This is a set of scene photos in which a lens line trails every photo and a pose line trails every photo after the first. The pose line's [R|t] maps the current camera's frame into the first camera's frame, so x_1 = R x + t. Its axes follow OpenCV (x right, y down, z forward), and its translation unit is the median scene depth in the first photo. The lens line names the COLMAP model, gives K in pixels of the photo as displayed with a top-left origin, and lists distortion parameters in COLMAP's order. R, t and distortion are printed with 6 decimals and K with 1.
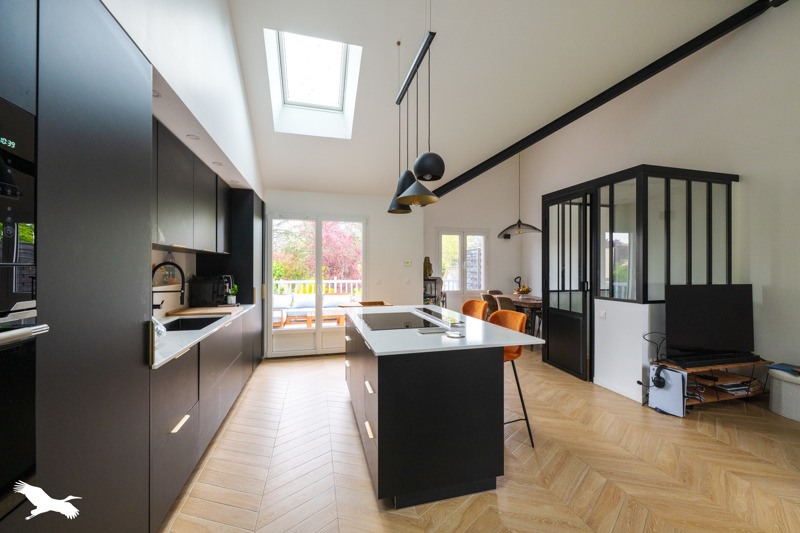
lens RADIAL K [[320.7, 0, 404.5], [0, 320.7, 265.1], [0, 0, 1]] dist [-0.001774, -0.000129]
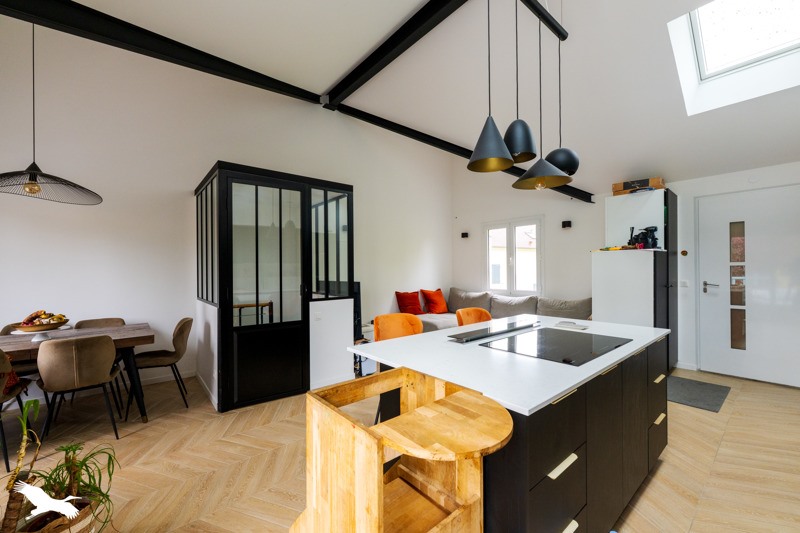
lens RADIAL K [[313.7, 0, 399.7], [0, 313.7, 269.5], [0, 0, 1]] dist [-0.000922, -0.000107]
pose [[-0.390173, 0.005835, 0.920723, -0.367006], [0.006837, 0.999971, -0.003440, 0.013550], [-0.920716, 0.004953, -0.390201, 1.088667]]
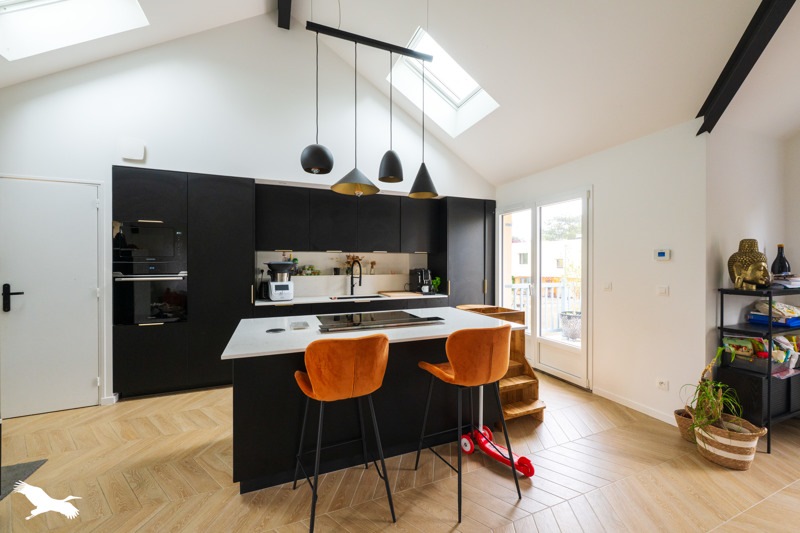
lens RADIAL K [[320.7, 0, 404.5], [0, 320.7, 265.1], [0, 0, 1]] dist [-0.001774, -0.000129]
pose [[0.109248, 0.004574, -0.994004, 0.645341], [0.008276, 0.999951, 0.005511, 0.005898], [0.993980, -0.008829, 0.109205, 0.695828]]
